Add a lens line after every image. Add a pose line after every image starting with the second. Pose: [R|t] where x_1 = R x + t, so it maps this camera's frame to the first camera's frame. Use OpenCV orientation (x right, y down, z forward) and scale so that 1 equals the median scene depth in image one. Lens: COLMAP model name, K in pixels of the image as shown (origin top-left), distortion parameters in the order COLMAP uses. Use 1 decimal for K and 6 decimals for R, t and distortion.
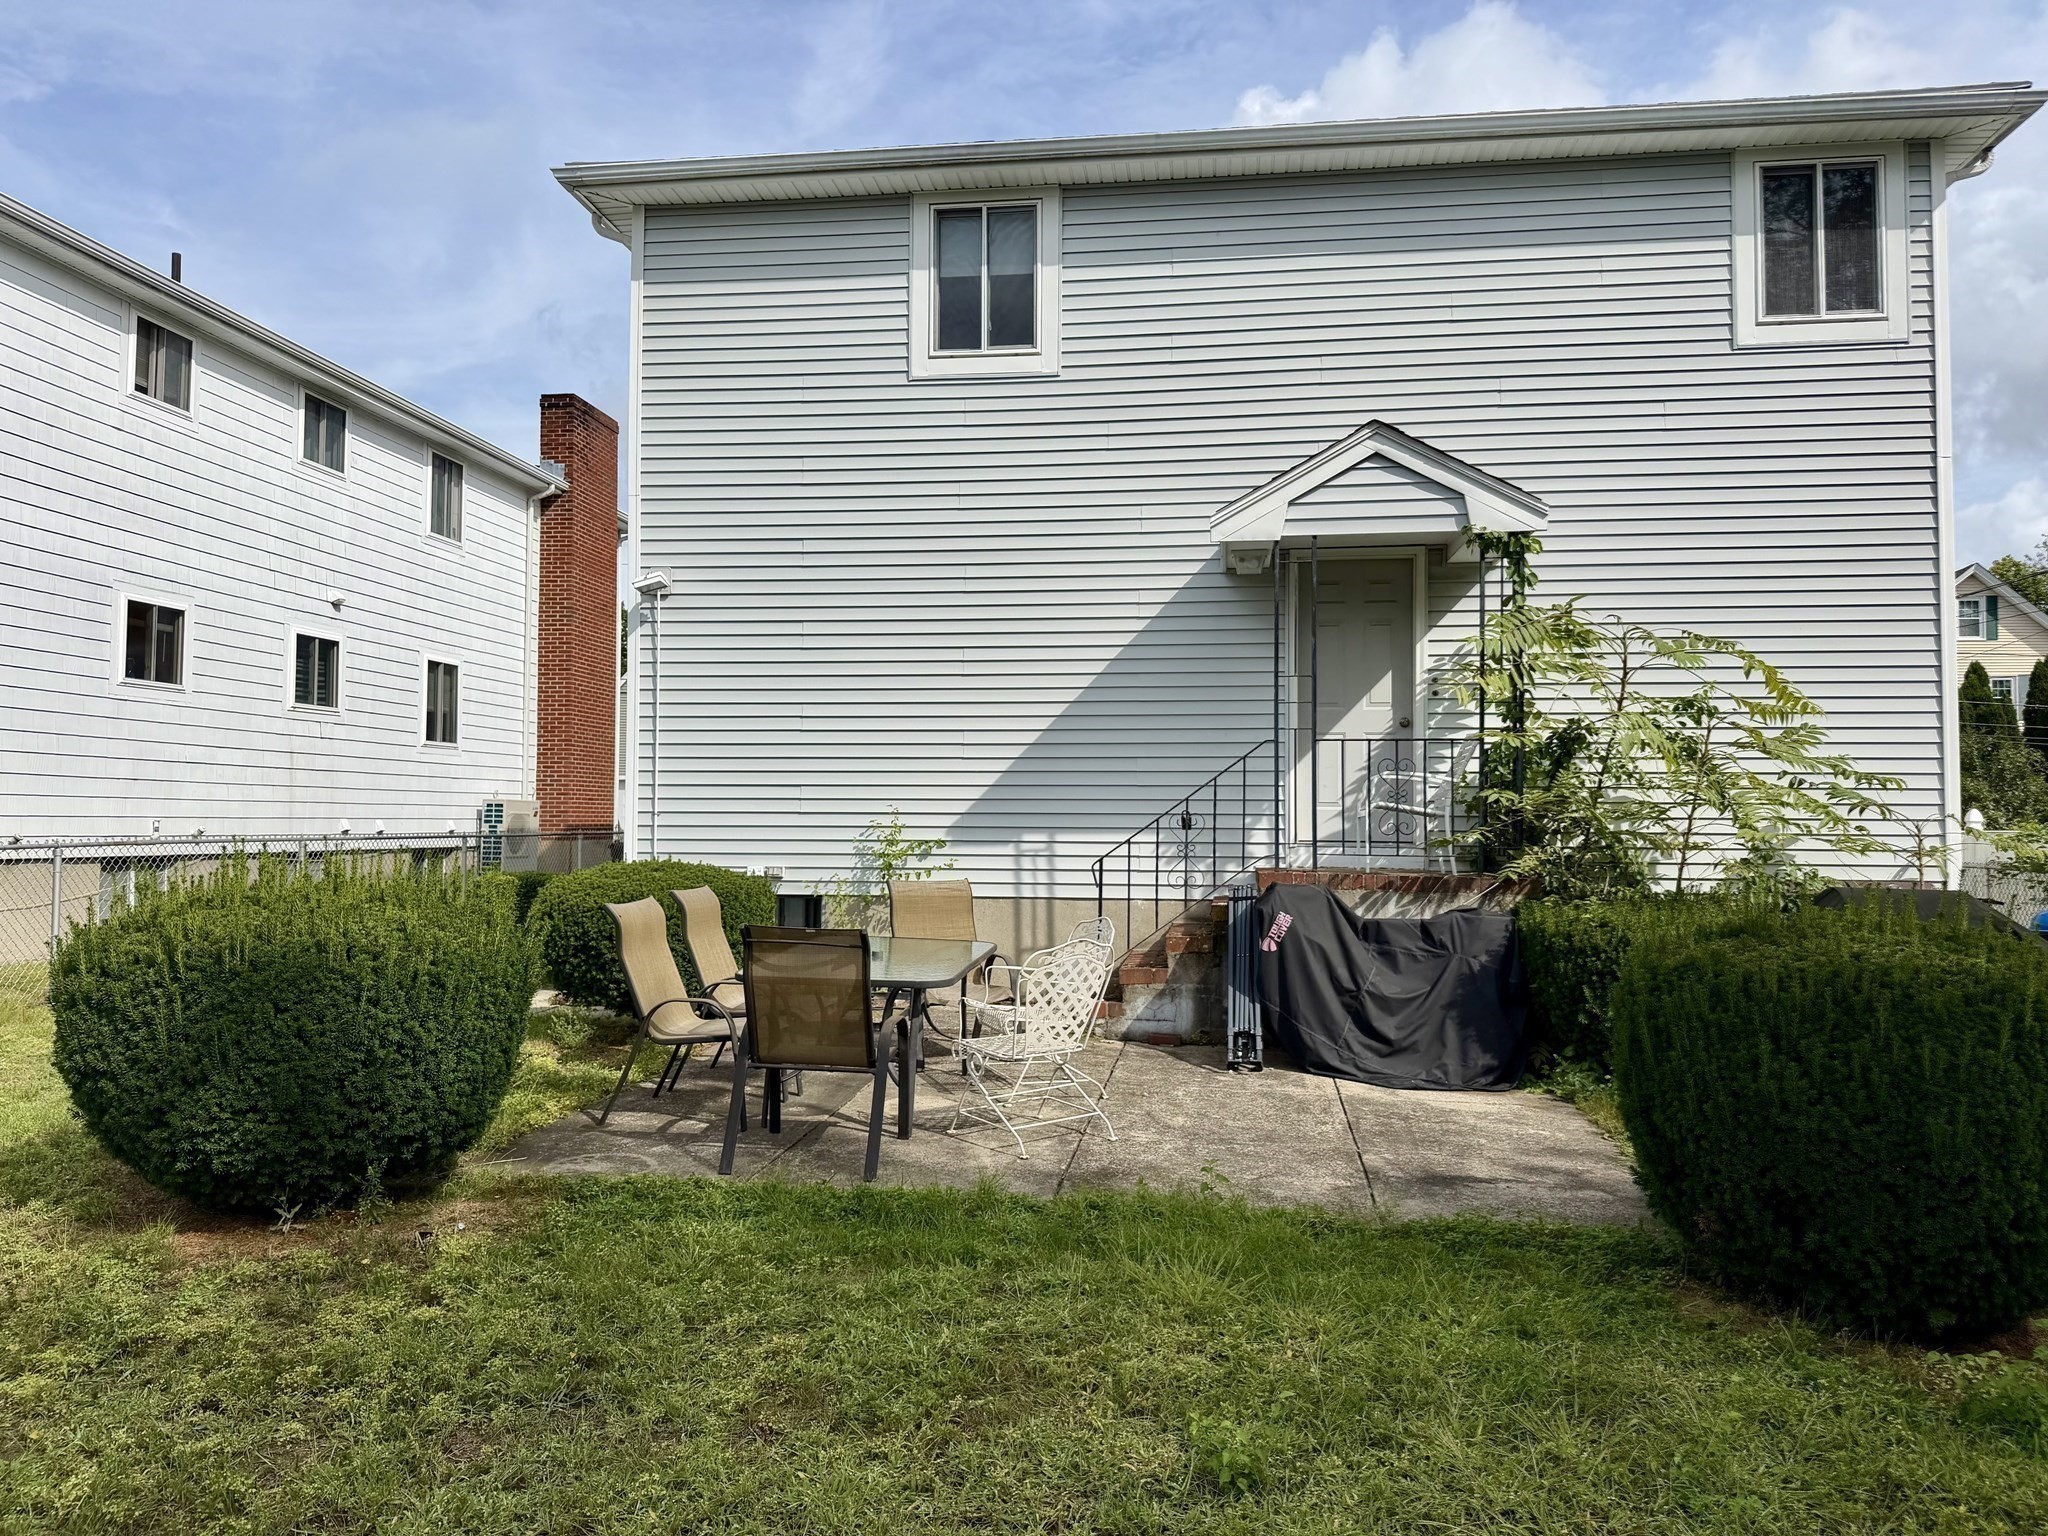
lens RADIAL K [[1424.3, 0, 1032.7], [0, 1424.3, 774.1], [0, 0, 1]] dist [0.022257, -0.030522]
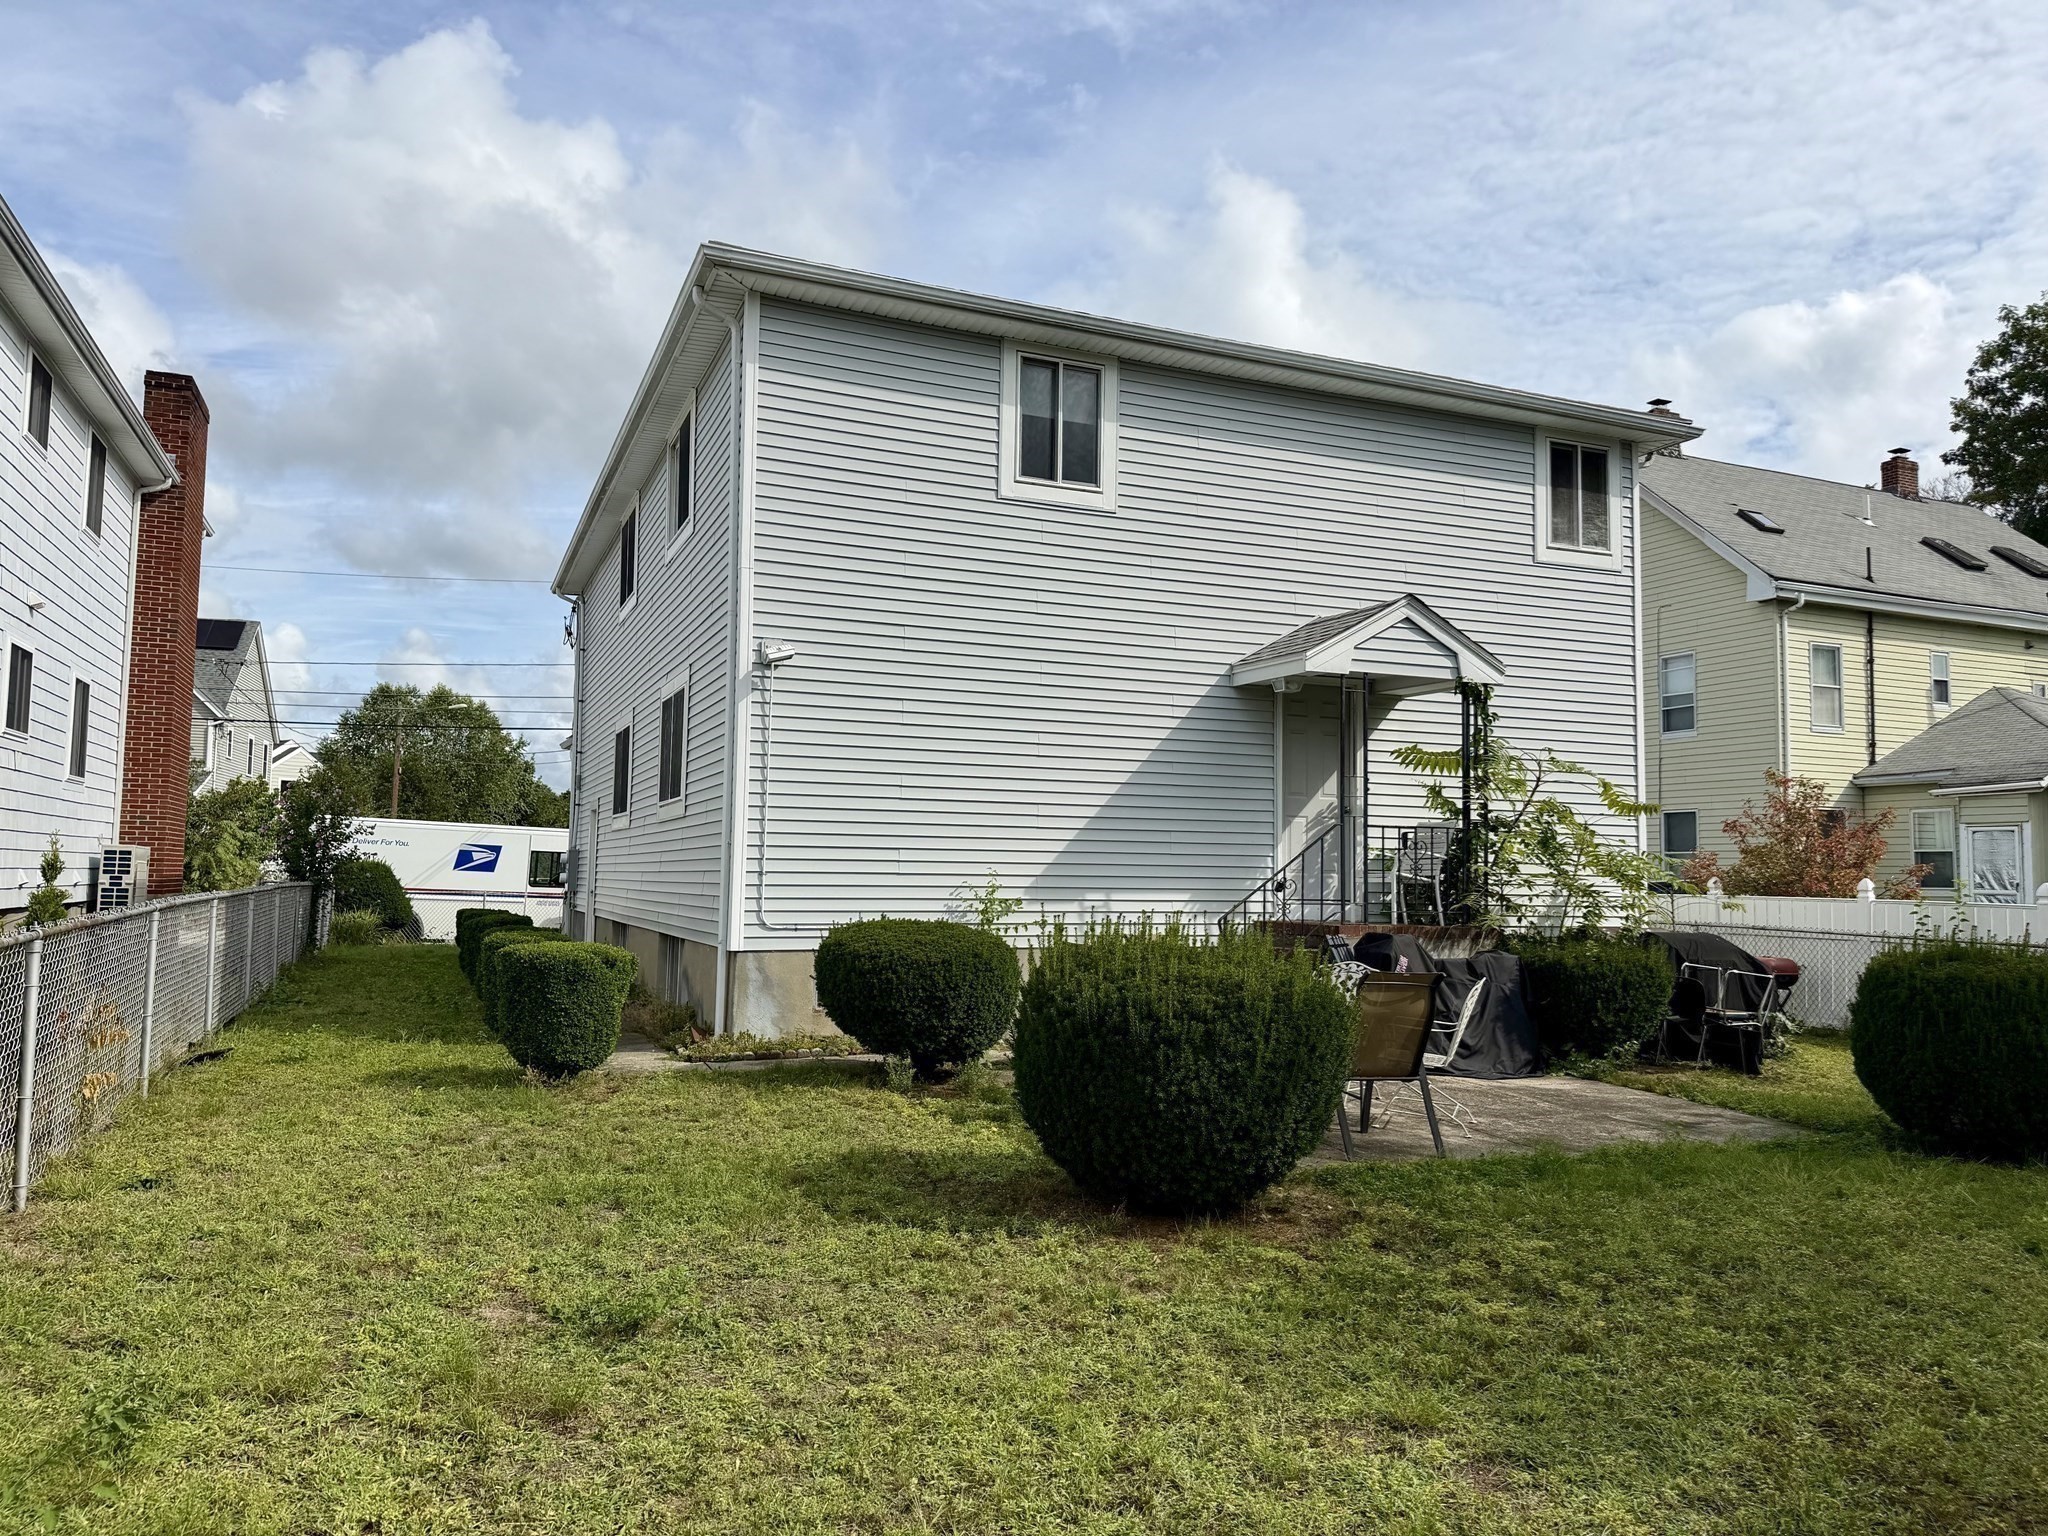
lens RADIAL K [[1416.6, 0, 1012.4], [0, 1416.6, 775.6], [0, 0, 1]] dist [0.079897, -0.096451]
pose [[0.865732, 0.042698, 0.498684, -0.640247], [-0.026438, 0.998865, -0.039628, -0.007412], [-0.499809, 0.021123, 0.865878, 0.006068]]
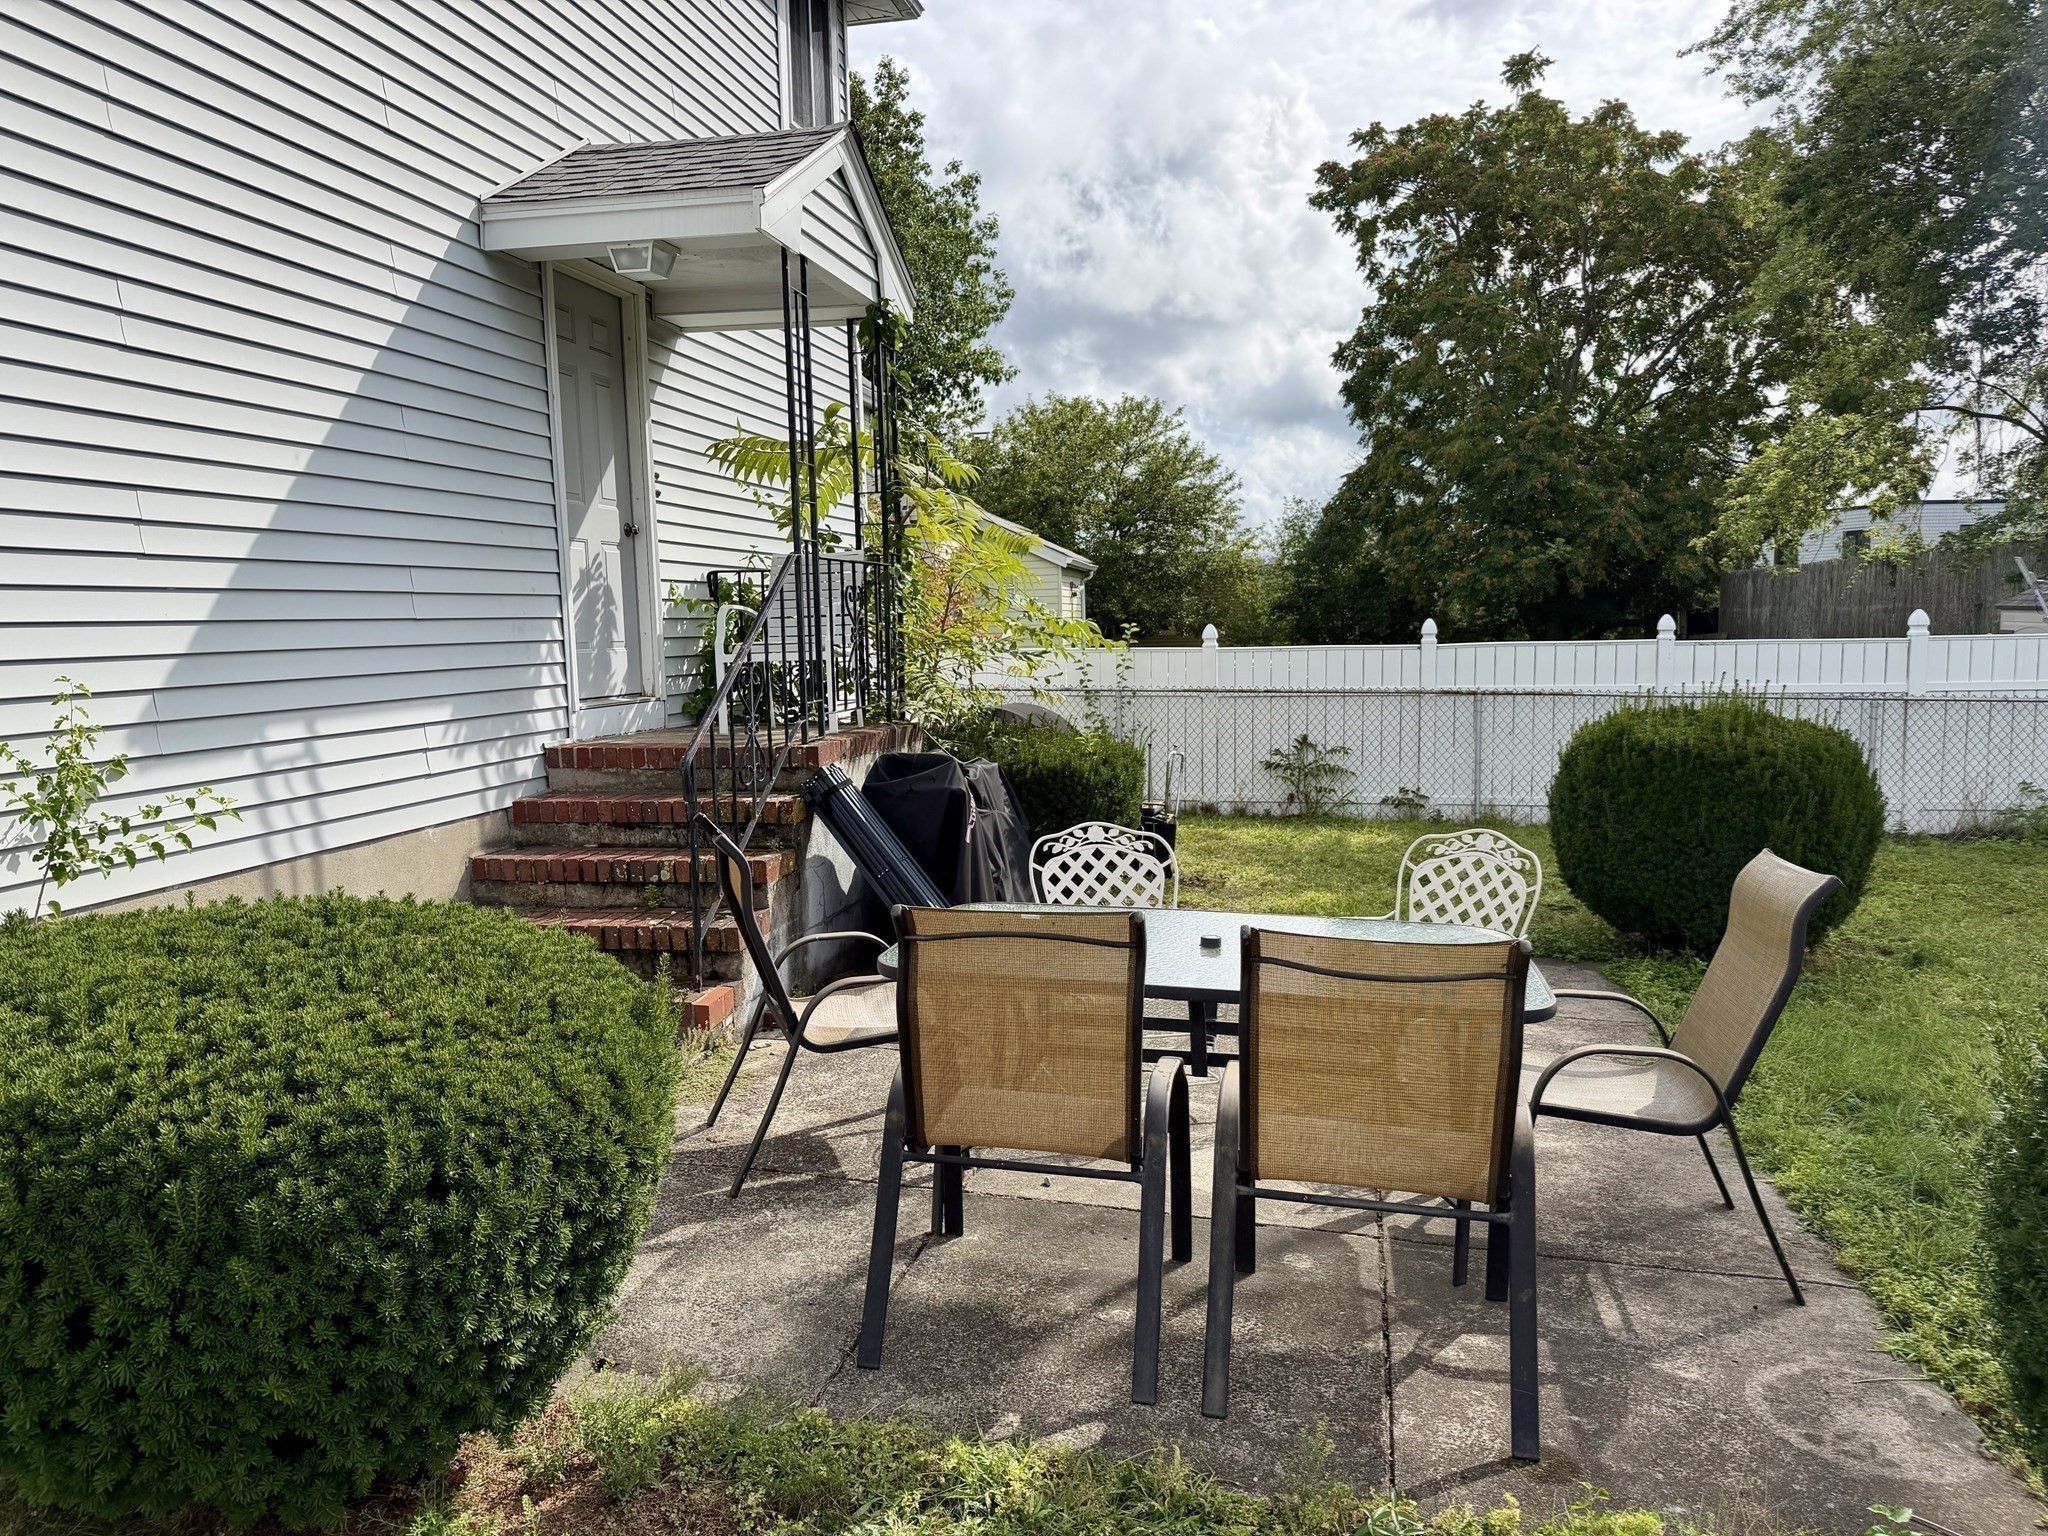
lens RADIAL K [[1424.3, 0, 1032.7], [0, 1424.3, 774.1], [0, 0, 1]] dist [0.022257, -0.030522]
pose [[0.076742, -0.114858, 0.990413, -0.440698], [-0.006891, 0.993258, 0.115722, 0.001914], [-0.997027, -0.015706, 0.075433, 0.703363]]
